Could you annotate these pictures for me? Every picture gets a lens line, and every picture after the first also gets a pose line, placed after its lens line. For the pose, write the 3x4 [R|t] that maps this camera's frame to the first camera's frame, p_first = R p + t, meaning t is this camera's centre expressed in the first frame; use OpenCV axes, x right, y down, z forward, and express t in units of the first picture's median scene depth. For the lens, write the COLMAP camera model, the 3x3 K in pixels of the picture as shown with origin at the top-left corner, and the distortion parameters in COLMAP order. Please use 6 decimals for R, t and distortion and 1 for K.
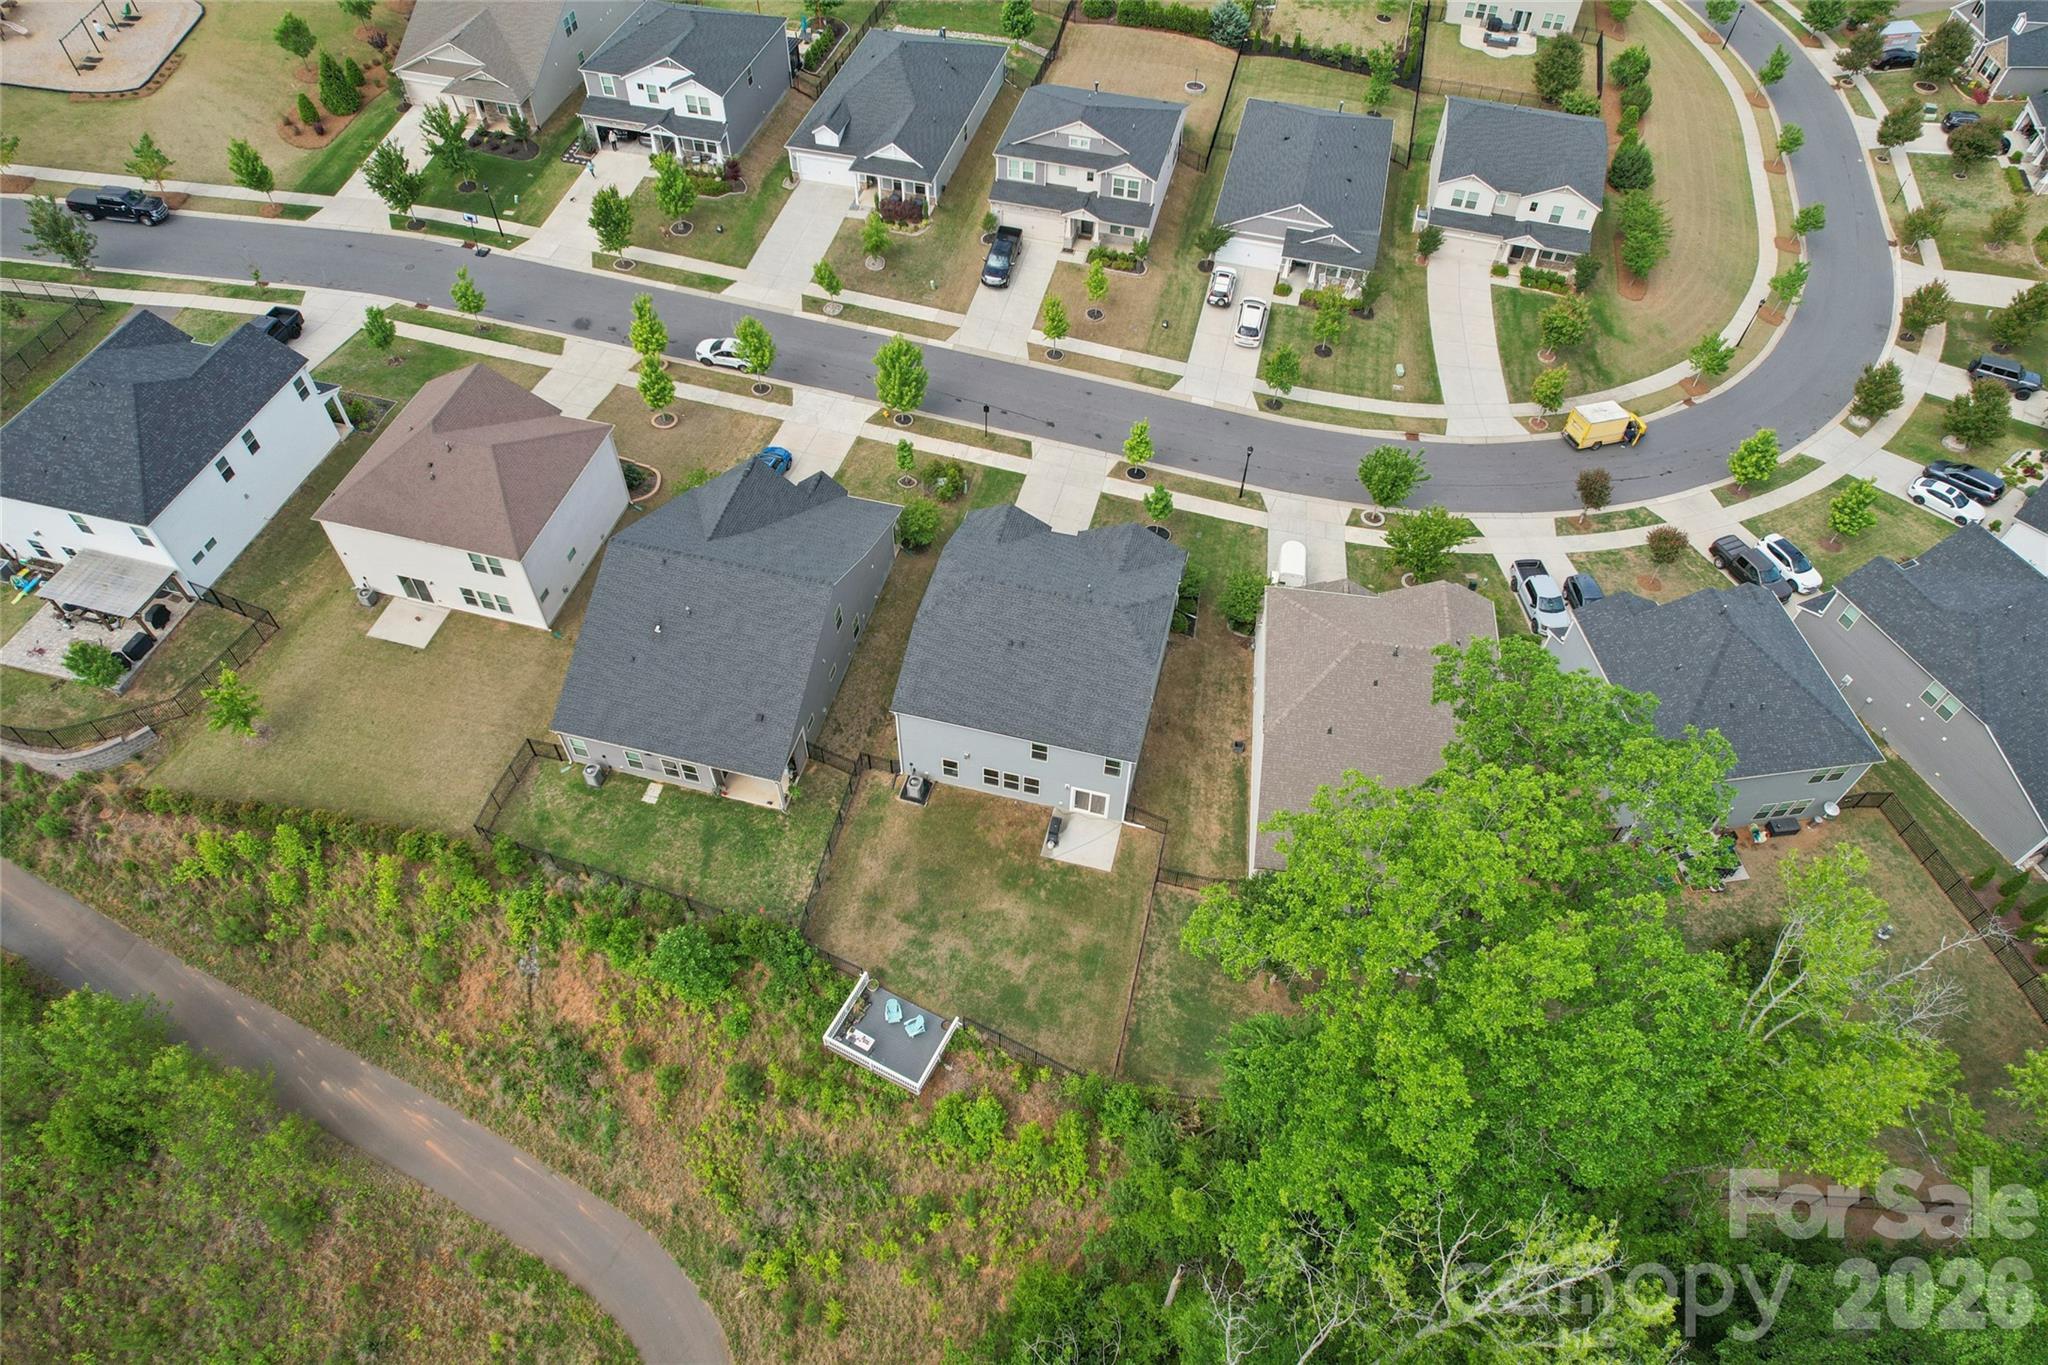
lens RADIAL K [[1312.4, 0, 1040.0], [0, 1312.4, 684.6], [0, 0, 1]] dist [-0.071882, 0.066863]
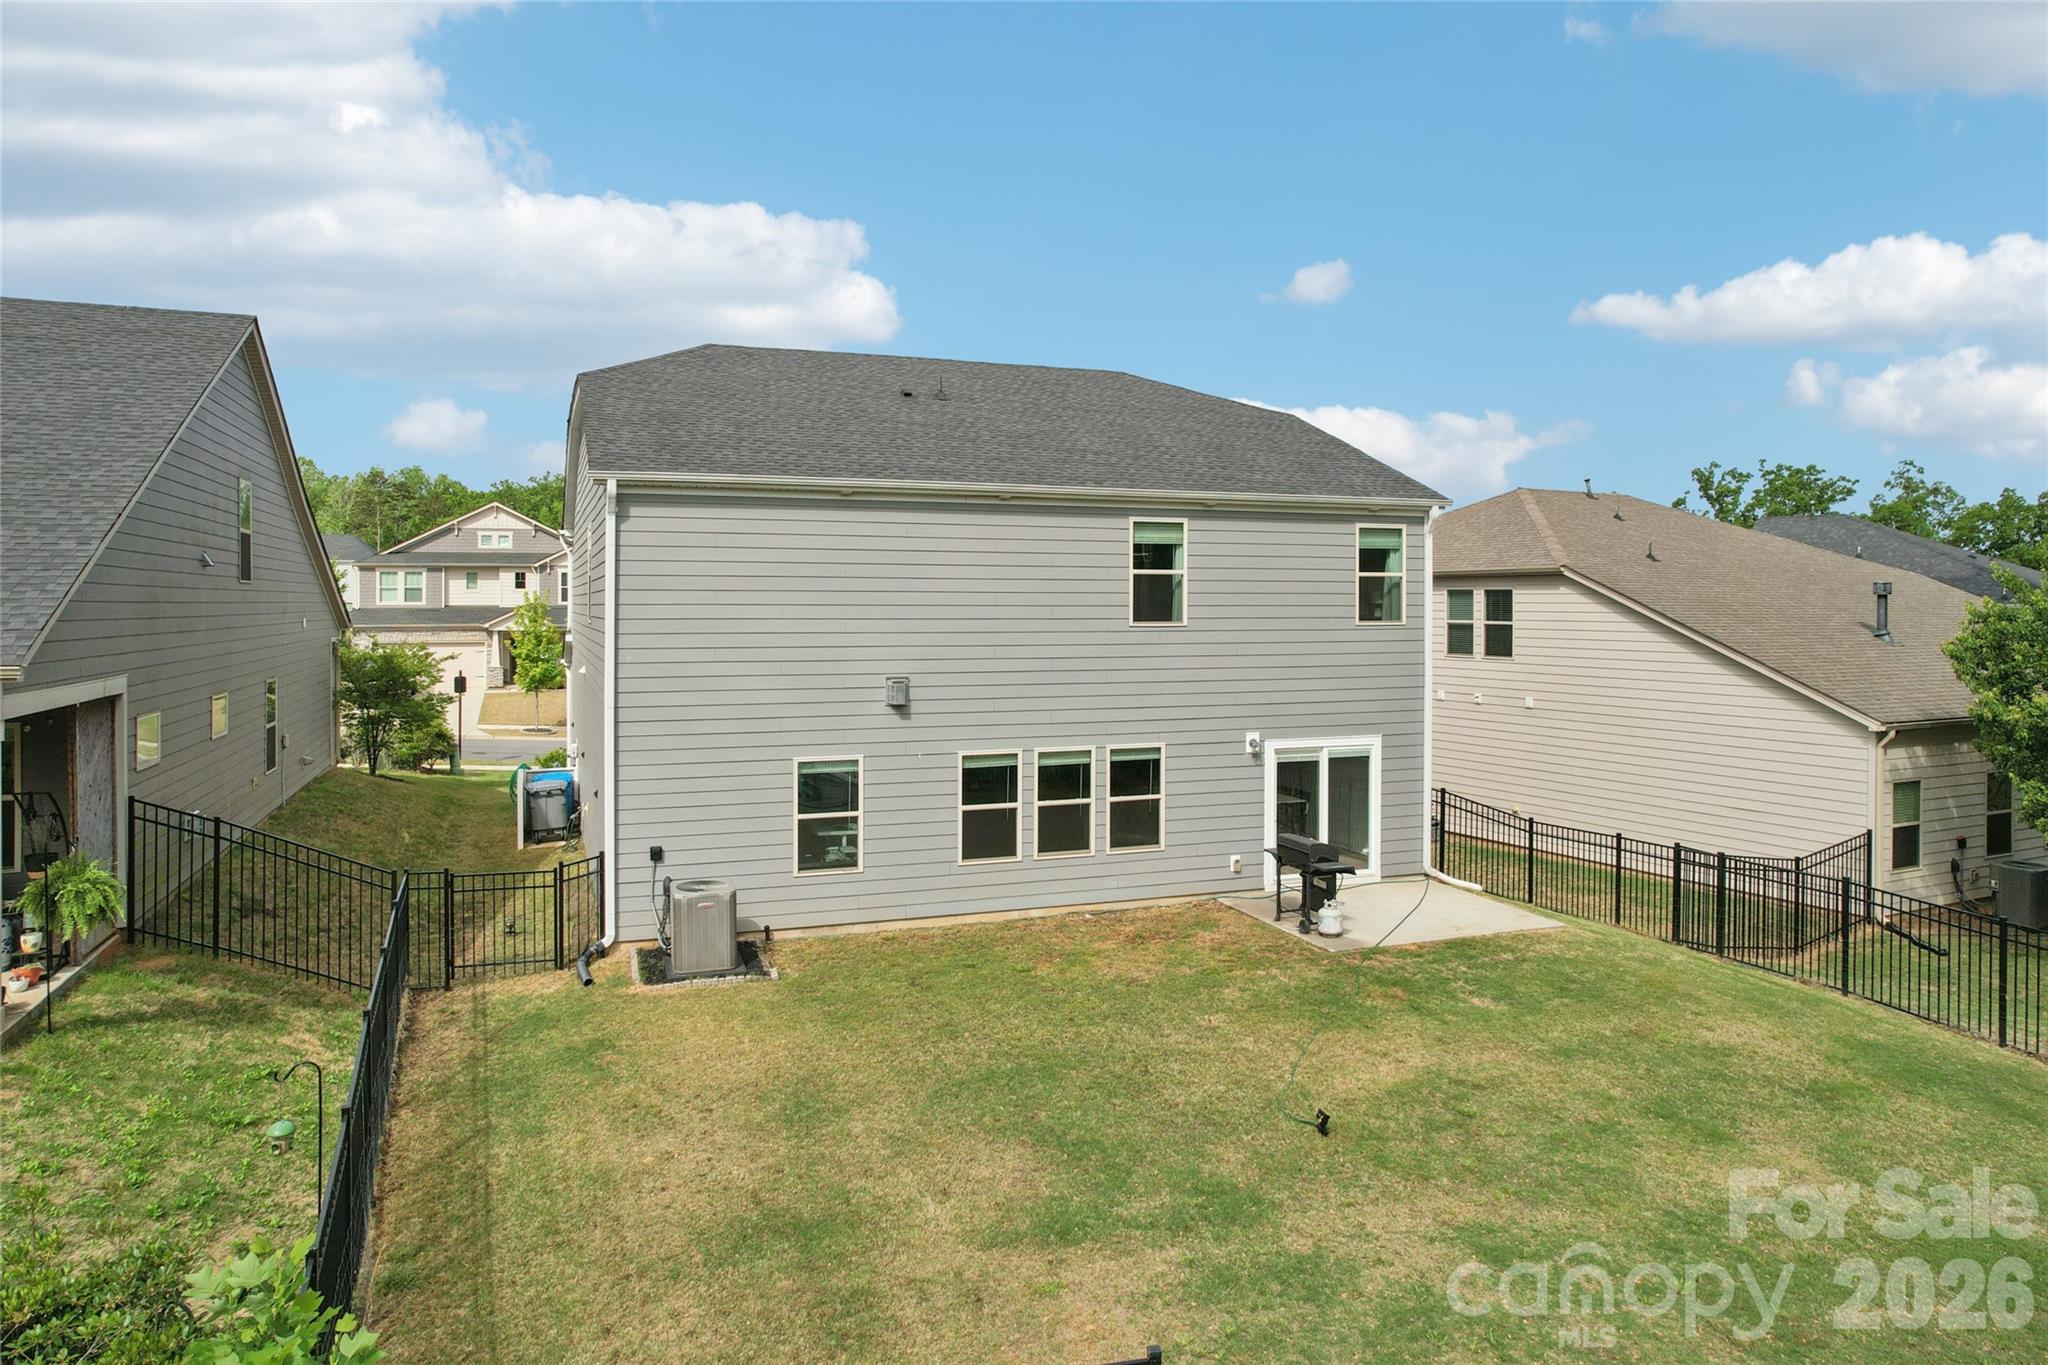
lens RADIAL K [[1334.4, 0, 1023.7], [0, 1334.4, 597.4], [0, 0, 1]] dist [-0.034265, -0.000171]
pose [[0.829913, -0.025182, 0.557324, -0.128759], [0.449979, 0.620752, -0.642017, 0.157396], [-0.329793, 0.783603, 0.526501, 0.597483]]
